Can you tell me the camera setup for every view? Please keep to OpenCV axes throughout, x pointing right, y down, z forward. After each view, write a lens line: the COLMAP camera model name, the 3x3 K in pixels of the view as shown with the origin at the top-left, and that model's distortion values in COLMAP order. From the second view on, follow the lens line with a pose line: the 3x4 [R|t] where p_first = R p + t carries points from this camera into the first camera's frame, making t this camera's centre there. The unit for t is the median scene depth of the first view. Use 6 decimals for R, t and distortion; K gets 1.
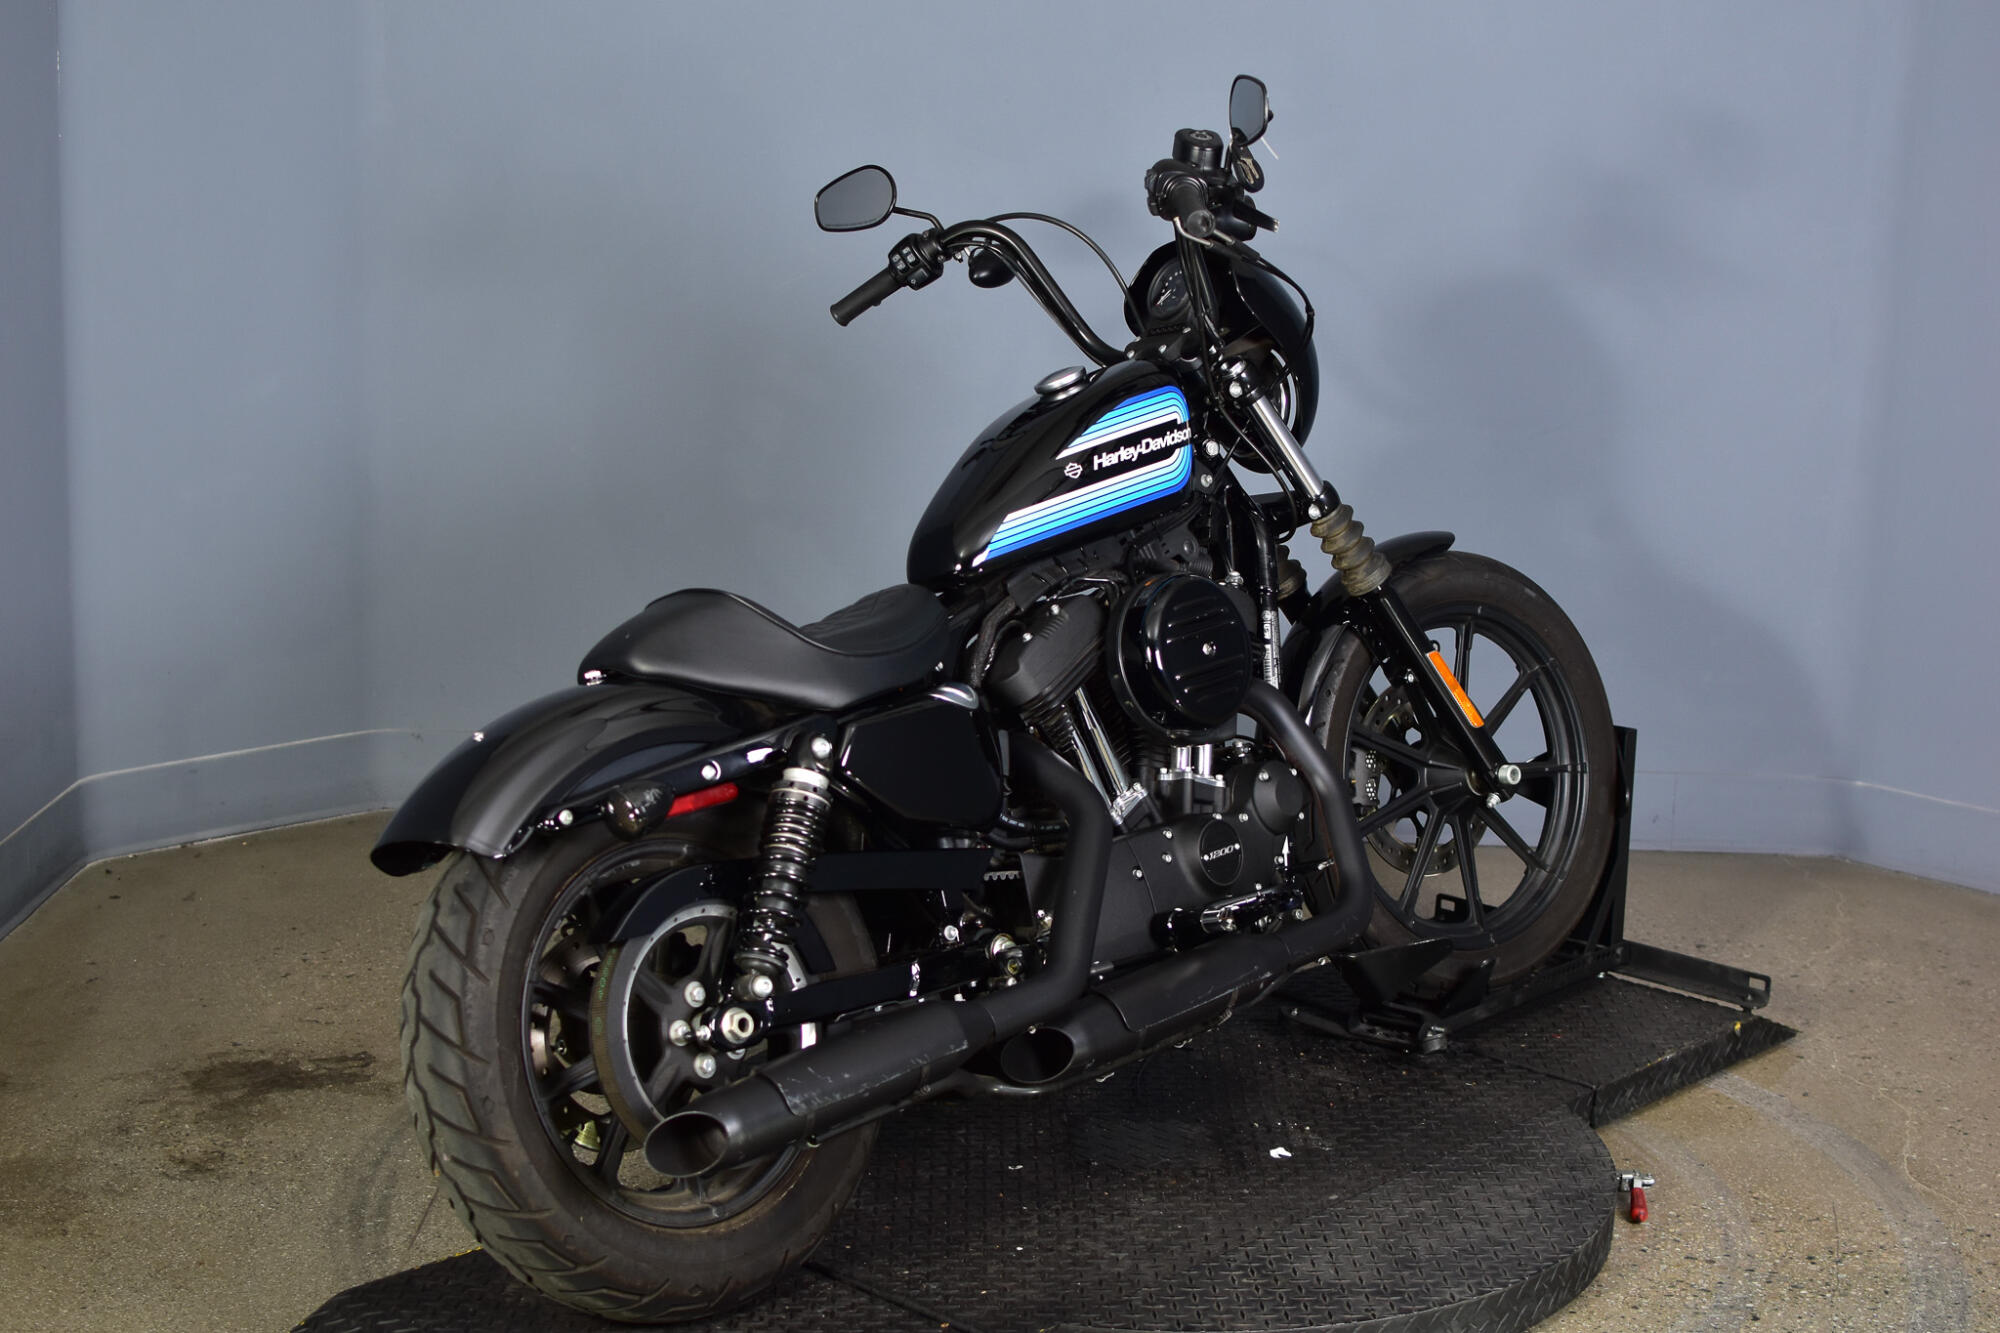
lens RADIAL K [[3023.2, 0, 1000.0], [0, 3023.2, 666.5], [0, 0, 1]] dist [-0.165388, -0.085204]
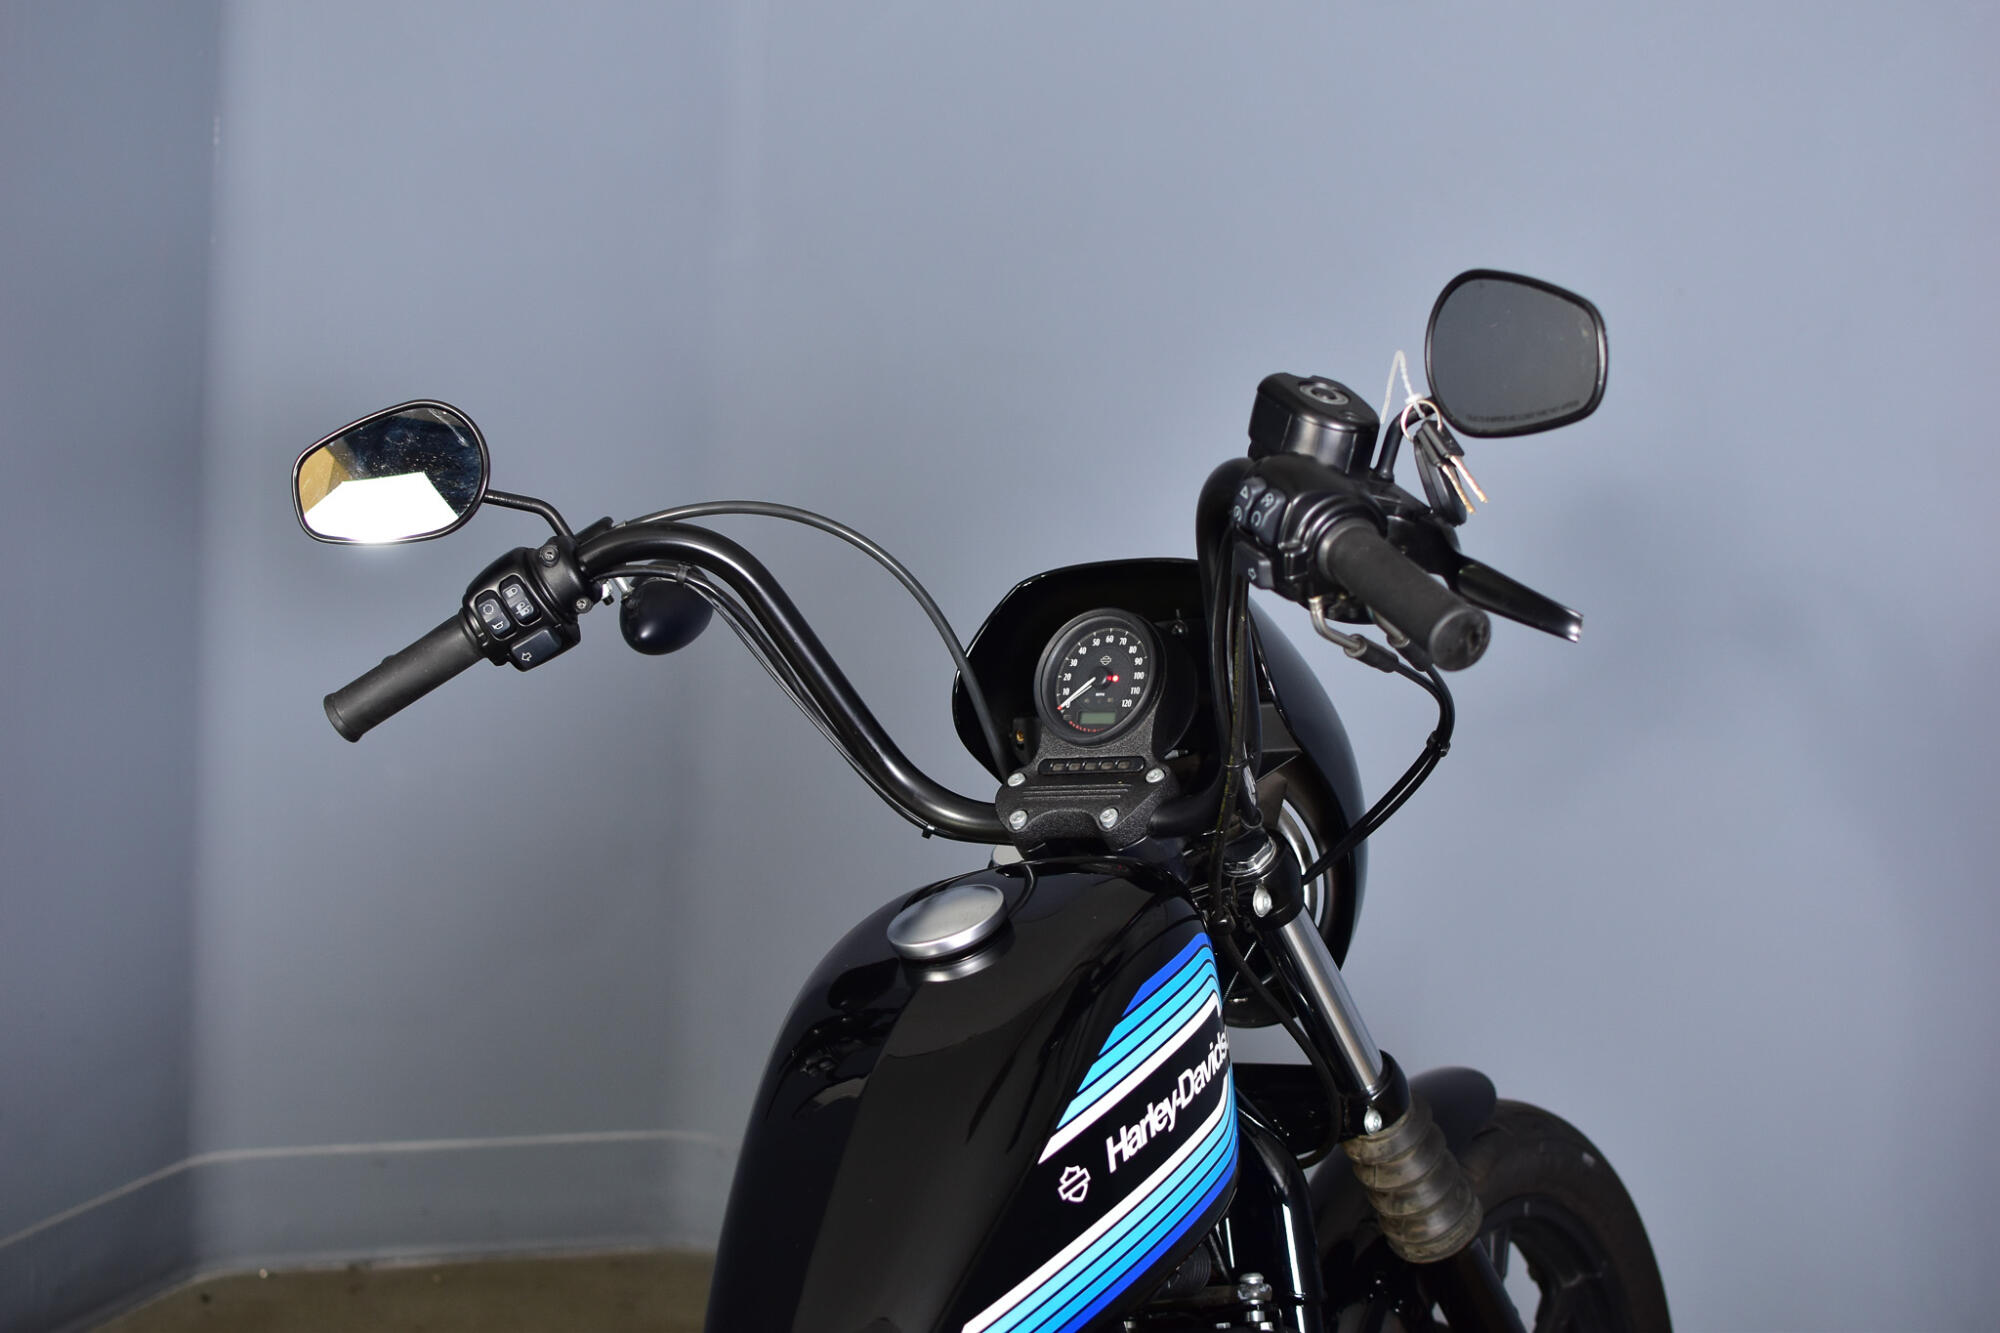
lens RADIAL K [[3023.2, 0, 1000.0], [0, 3023.2, 666.5], [0, 0, 1]] dist [-0.165388, -0.085204]
pose [[0.944876, -0.020936, 0.326759, -0.119938], [0.021893, 0.999760, 0.000749, -0.134898], [-0.326696, 0.006446, 0.945107, 0.583684]]
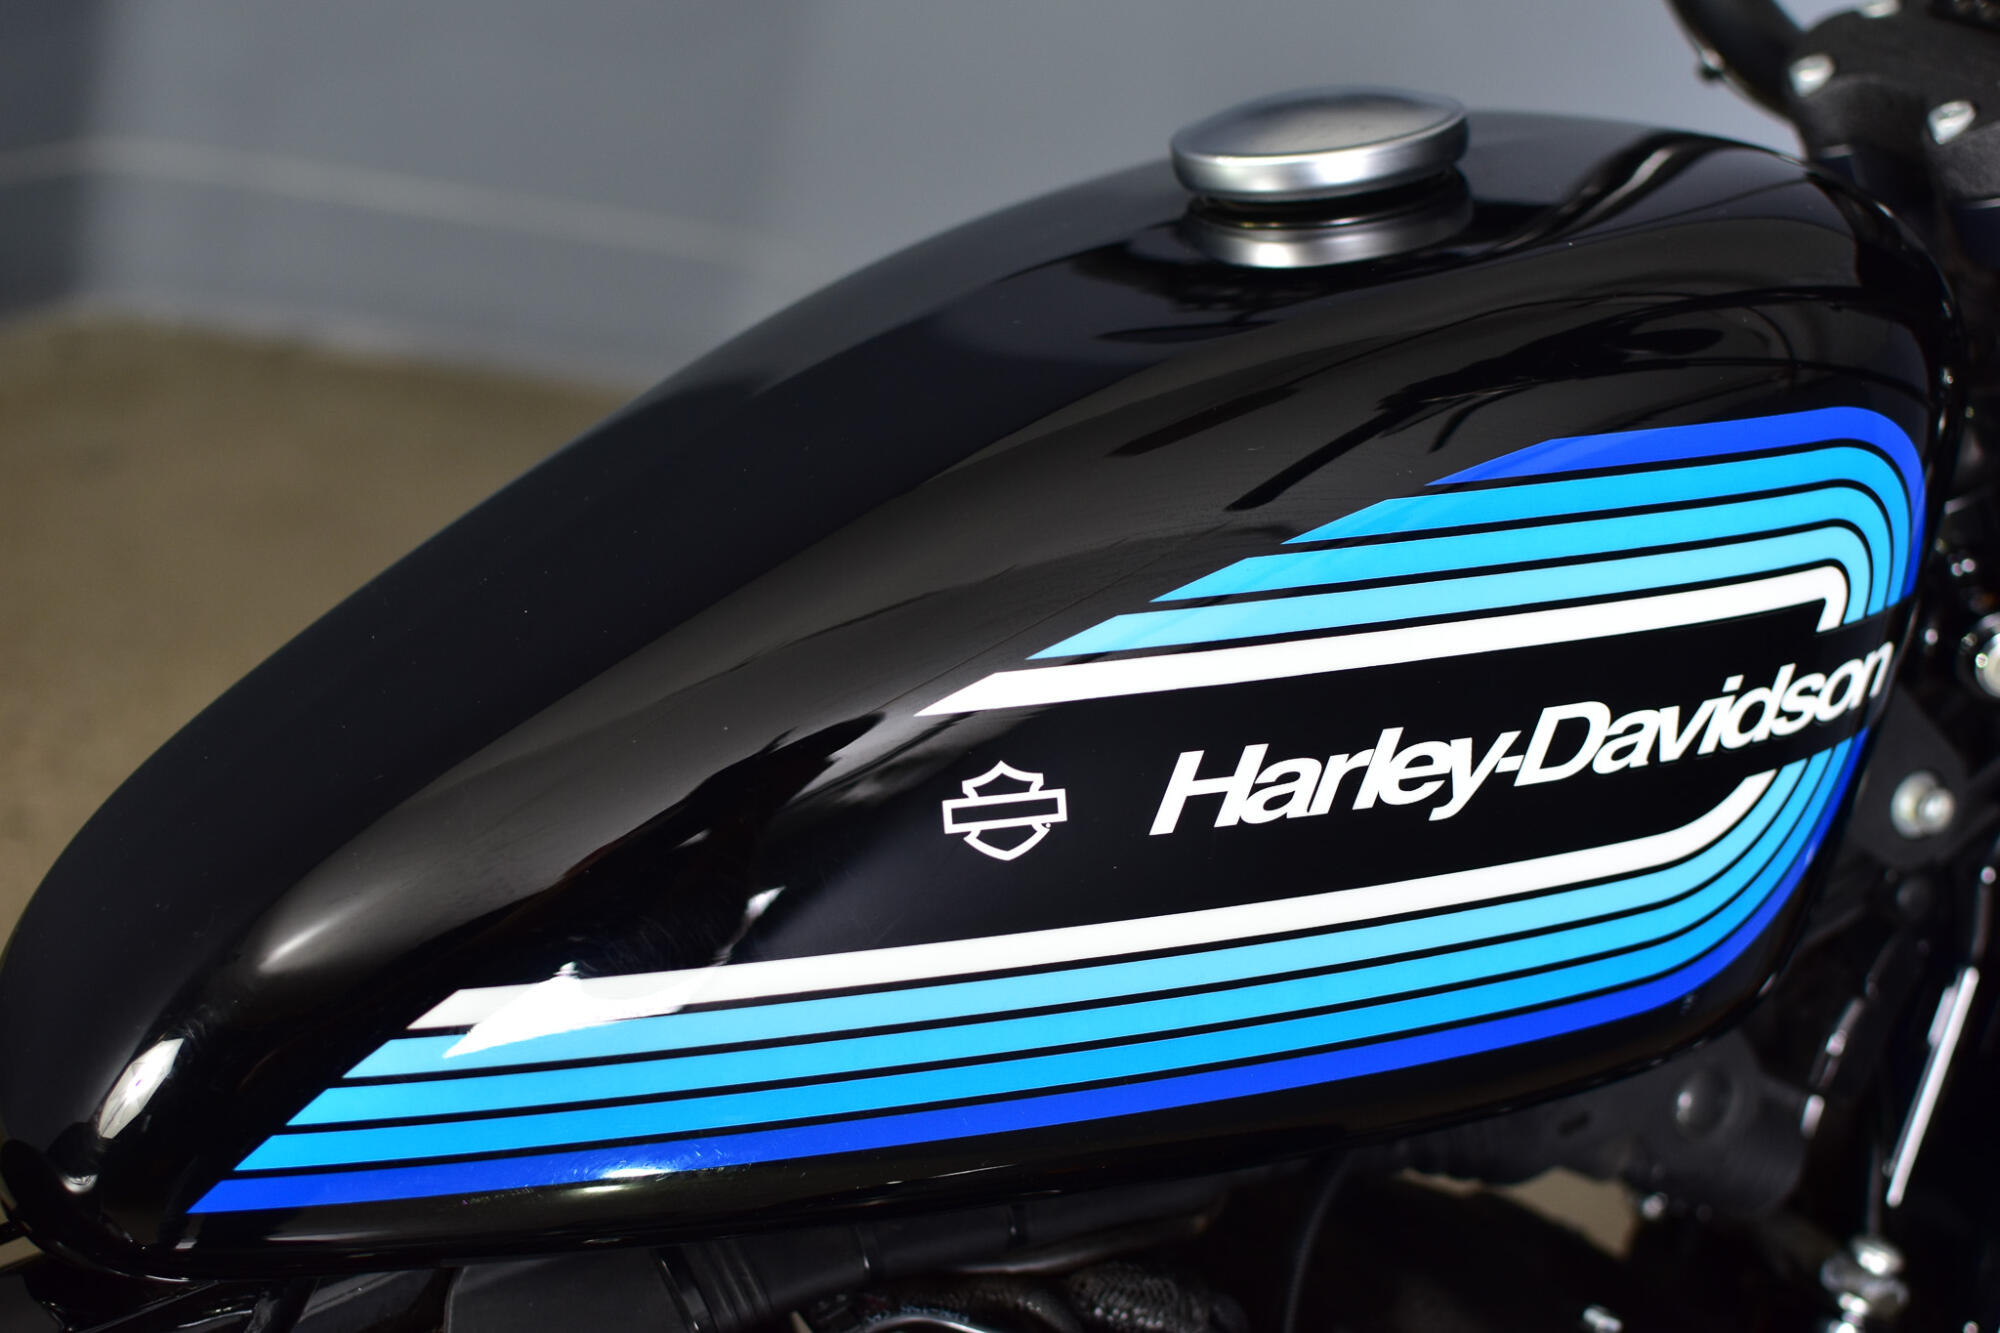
lens RADIAL K [[3023.2, 0, 1000.0], [0, 3023.2, 666.5], [0, 0, 1]] dist [-0.165388, -0.085204]
pose [[0.904361, 0.365025, -0.221108, 0.055271], [-0.293738, 0.908250, 0.297994, -0.116463], [0.309596, -0.204546, 0.928607, 0.828536]]
